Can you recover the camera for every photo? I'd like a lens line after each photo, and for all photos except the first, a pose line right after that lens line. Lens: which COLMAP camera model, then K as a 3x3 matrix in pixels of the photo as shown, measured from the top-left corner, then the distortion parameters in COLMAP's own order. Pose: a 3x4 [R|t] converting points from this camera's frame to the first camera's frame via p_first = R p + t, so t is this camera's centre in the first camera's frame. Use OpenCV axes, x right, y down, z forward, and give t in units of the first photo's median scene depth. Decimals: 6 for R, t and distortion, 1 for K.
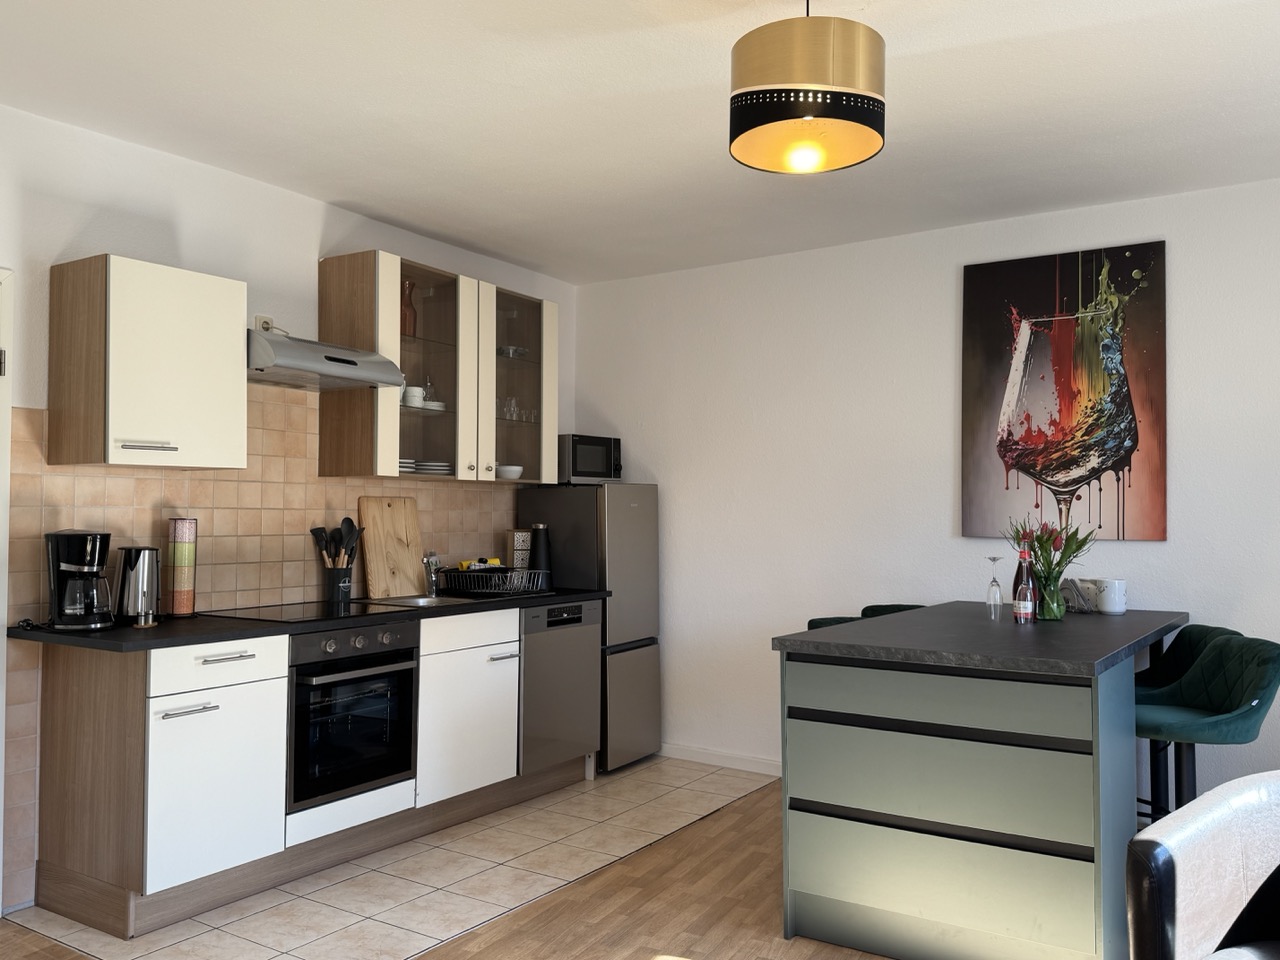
lens RADIAL K [[1019.1, 0, 641.2], [0, 1019.1, 483.2], [0, 0, 1]] dist [-0.001871, -0.035468]
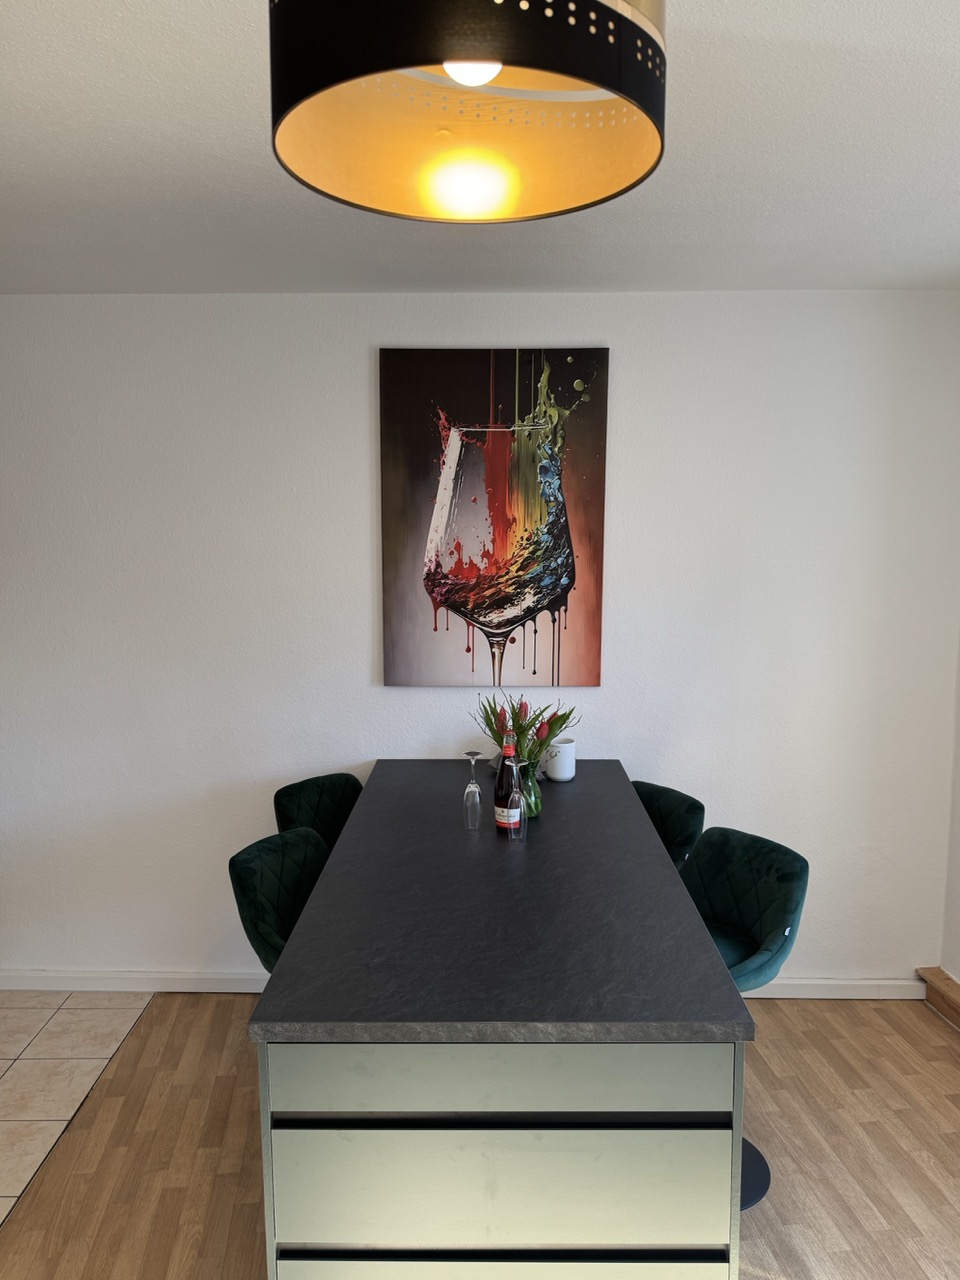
lens RADIAL K [[909.4, 0, 481.9], [0, 909.4, 651.9], [0, 0, 1]] dist [0.086943, -0.032879]
pose [[0.834398, -0.083960, 0.544730, -0.027634], [-0.012741, 0.985127, 0.171355, -0.111426], [-0.551016, -0.149918, 0.820918, 0.356942]]
